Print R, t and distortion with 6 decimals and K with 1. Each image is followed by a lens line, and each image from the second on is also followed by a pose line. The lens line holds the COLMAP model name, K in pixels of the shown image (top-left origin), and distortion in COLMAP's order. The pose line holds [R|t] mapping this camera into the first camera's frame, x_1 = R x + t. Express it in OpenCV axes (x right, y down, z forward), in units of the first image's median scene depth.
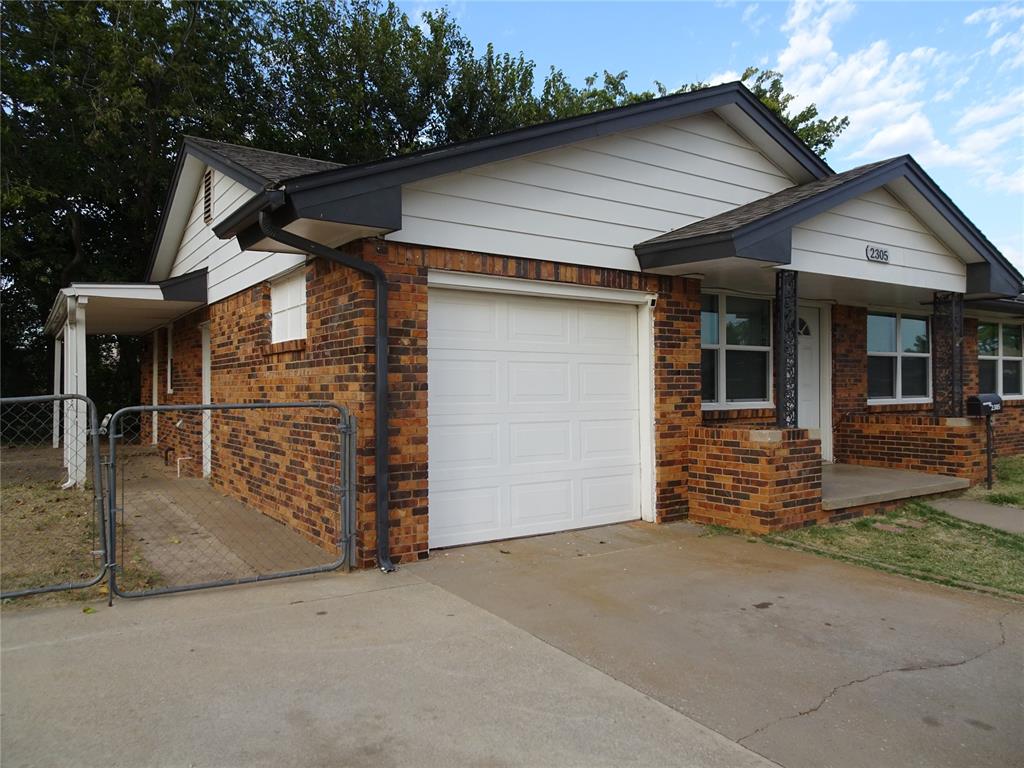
lens RADIAL K [[728.5, 0, 508.9], [0, 728.5, 386.1], [0, 0, 1]] dist [0.000549, -0.004873]
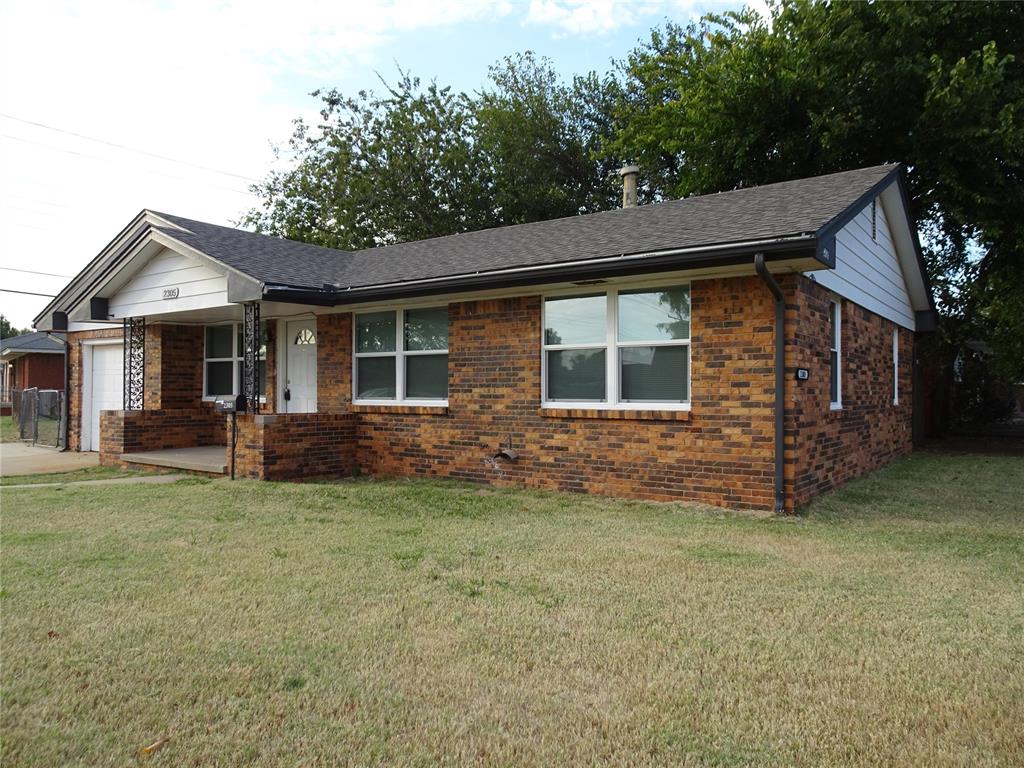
lens RADIAL K [[728.5, 0, 511.8], [0, 728.5, 383.2], [0, 0, 1]] dist [0.000549, -0.004873]
pose [[0.342942, 0.000281, -0.939357, 2.340188], [-0.002878, 0.999996, -0.000751, -0.007563], [0.939352, 0.002961, 0.342941, 1.286847]]
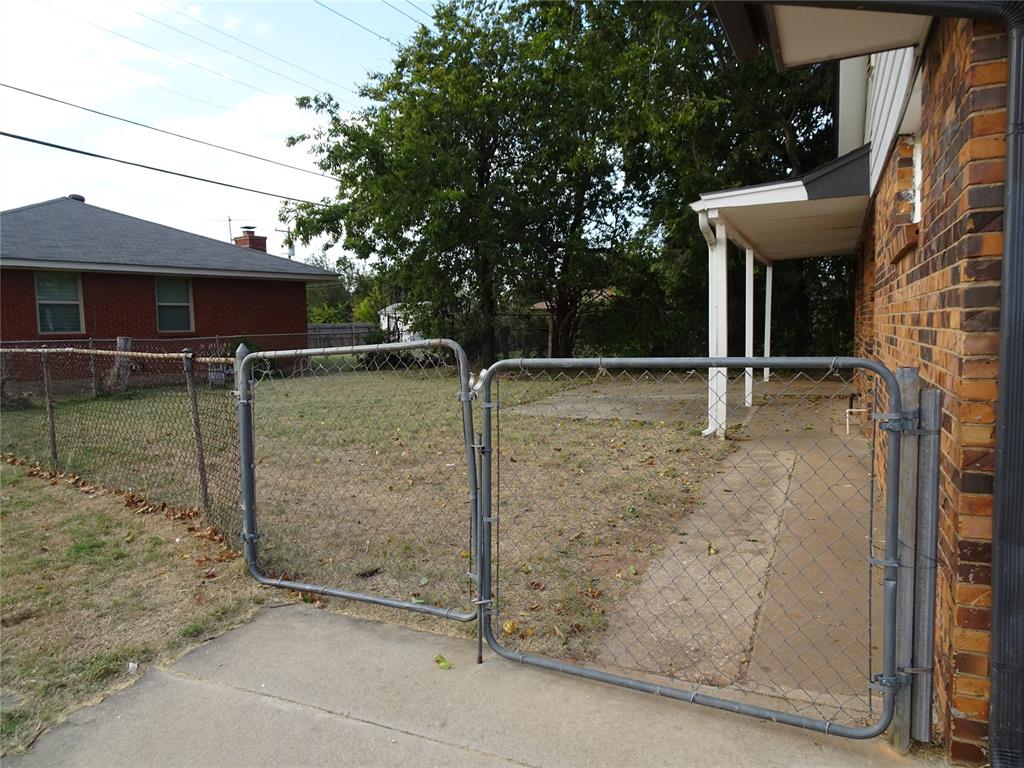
lens RADIAL K [[728.5, 0, 512.9], [0, 728.5, 381.7], [0, 0, 1]] dist [0.000549, -0.004873]
pose [[0.533225, 0.060287, -0.843823, 0.004301], [0.019448, 0.996320, 0.083471, -0.002228], [0.845750, -0.060919, 0.530091, 0.460225]]
